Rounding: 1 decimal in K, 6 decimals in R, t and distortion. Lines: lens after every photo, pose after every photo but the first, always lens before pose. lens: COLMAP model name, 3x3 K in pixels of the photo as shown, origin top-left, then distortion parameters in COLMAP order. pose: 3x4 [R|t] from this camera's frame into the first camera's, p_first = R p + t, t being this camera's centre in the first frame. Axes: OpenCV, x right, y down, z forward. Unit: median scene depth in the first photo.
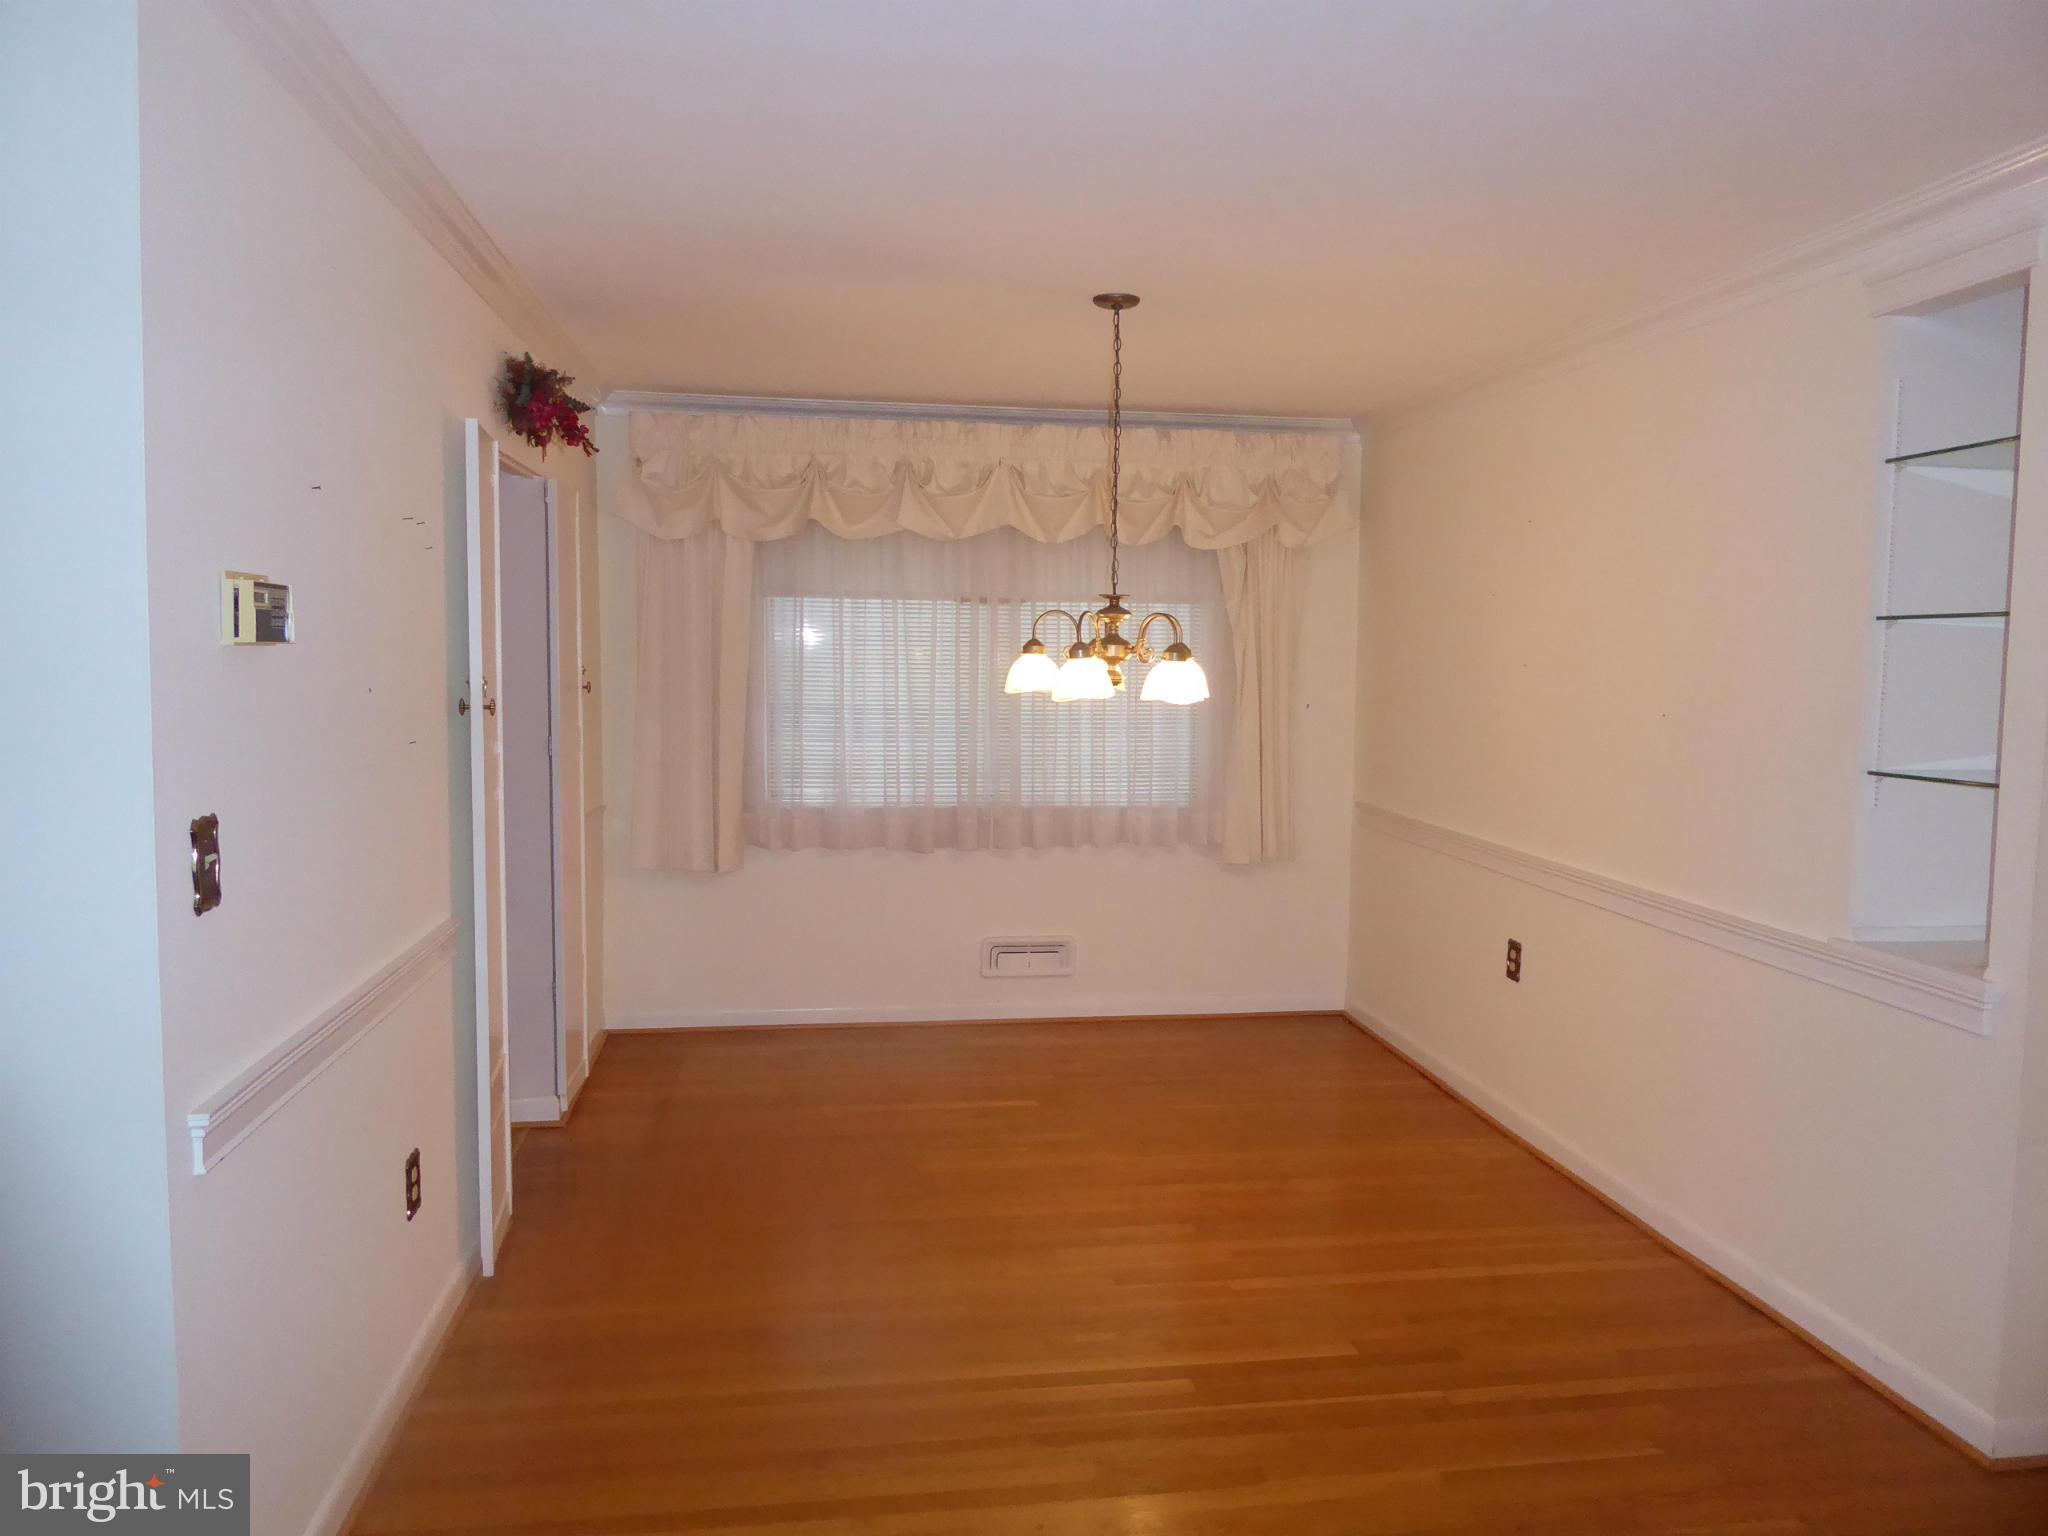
lens RADIAL K [[1440.6, 0, 1035.9], [0, 1440.6, 760.6], [0, 0, 1]] dist [-0.038357, -0.004465]
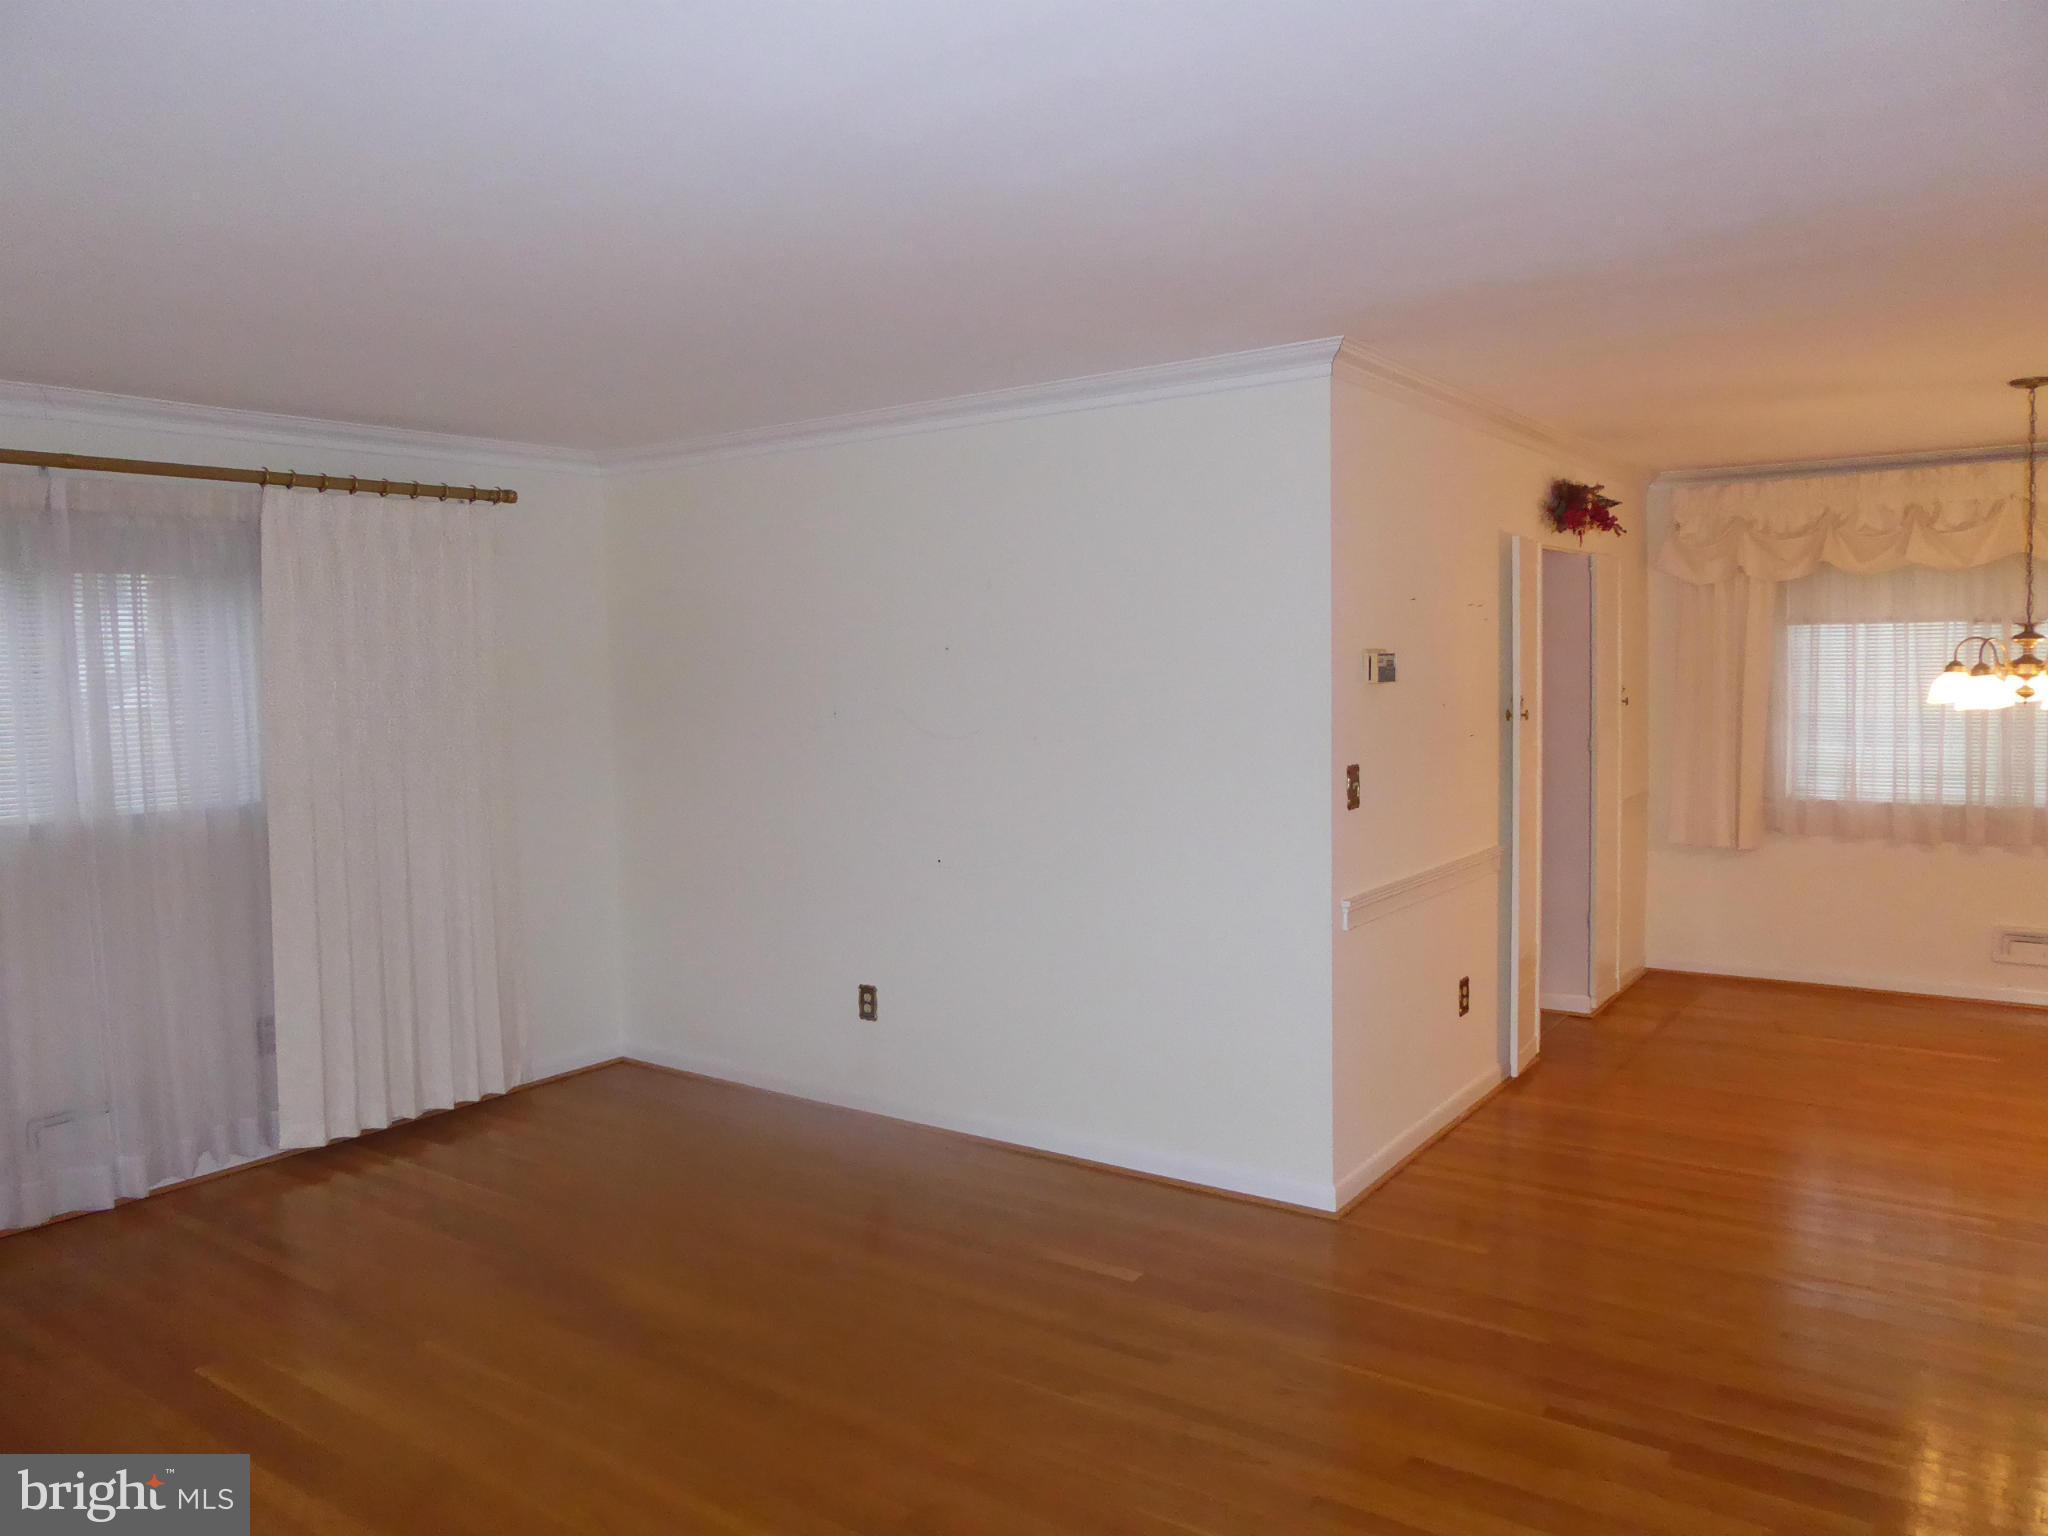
lens RADIAL K [[1440.6, 0, 1035.9], [0, 1440.6, 760.6], [0, 0, 1]] dist [-0.038357, -0.004465]
pose [[0.715546, 0.018680, -0.698316, 0.207445], [-0.025234, 0.999681, 0.000886, 0.015436], [0.698110, 0.016987, 0.715789, -0.313569]]
